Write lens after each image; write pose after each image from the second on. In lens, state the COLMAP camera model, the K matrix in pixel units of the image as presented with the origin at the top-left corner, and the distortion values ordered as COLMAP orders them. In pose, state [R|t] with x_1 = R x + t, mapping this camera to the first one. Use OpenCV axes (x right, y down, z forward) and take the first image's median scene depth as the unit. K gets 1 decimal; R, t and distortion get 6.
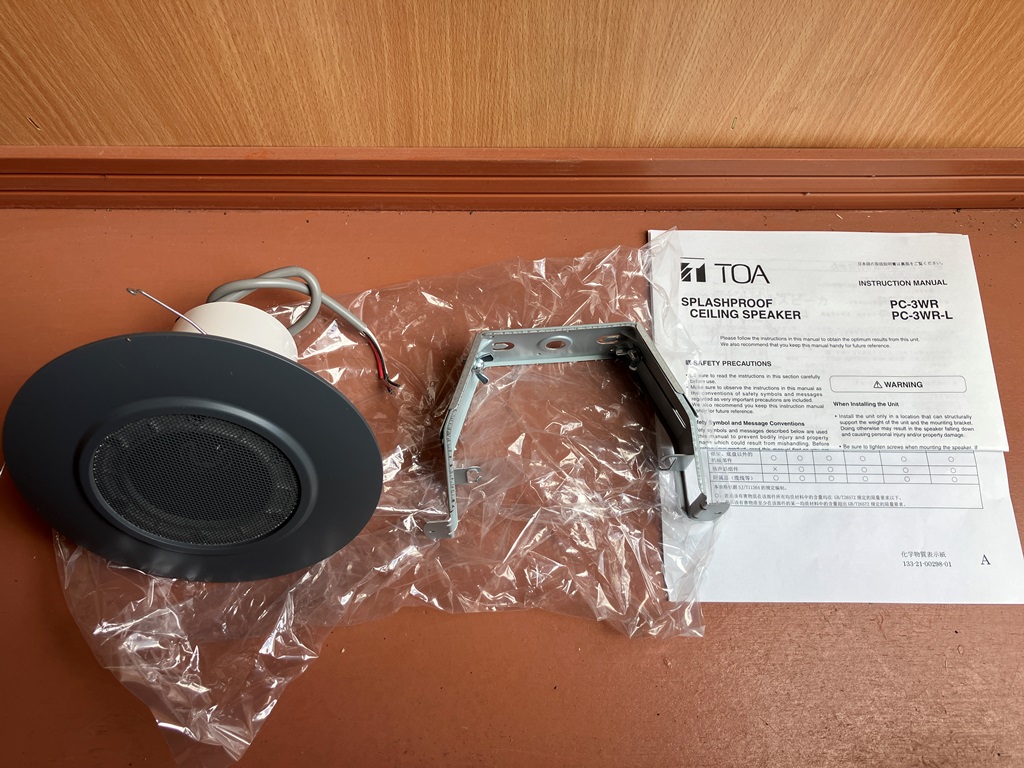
lens RADIAL K [[874.0, 0, 512.0], [0, 874.0, 384.0], [0, 0, 1]] dist [0.015880, 0.016674]
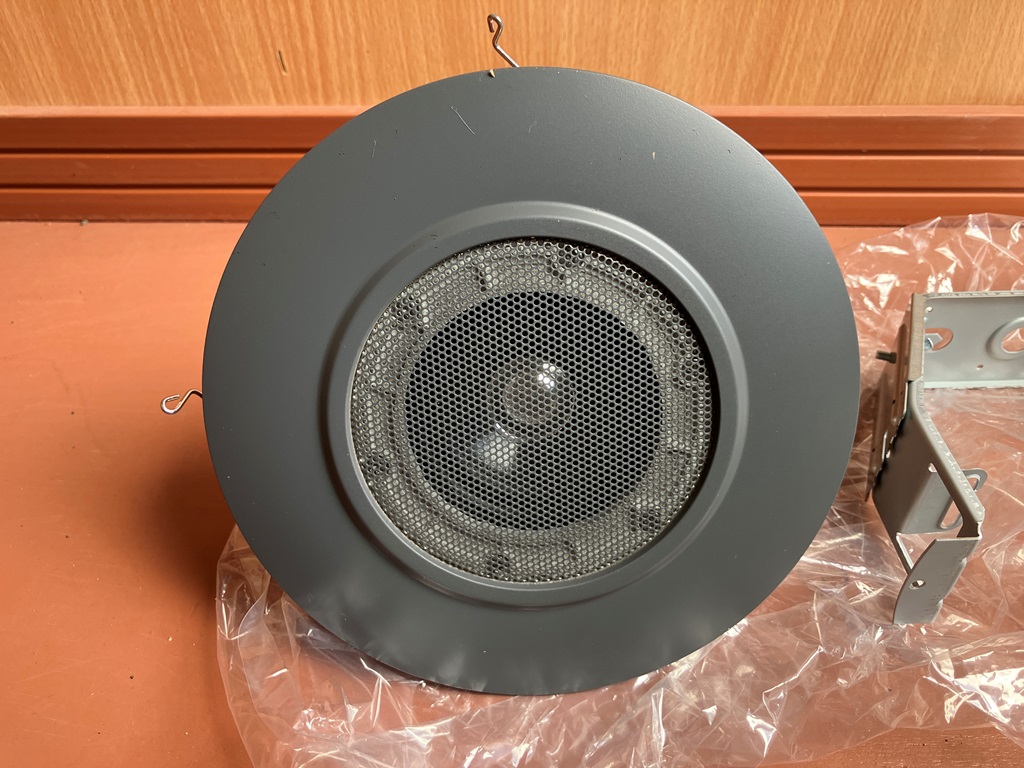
lens RADIAL K [[874.0, 0, 512.0], [0, 874.0, 384.0], [0, 0, 1]] dist [0.015880, 0.016674]
pose [[0.998672, 0.008879, -0.050744, -0.330494], [-0.029903, 0.902013, -0.430672, 0.315519], [0.041948, 0.431617, 0.901081, 0.483075]]
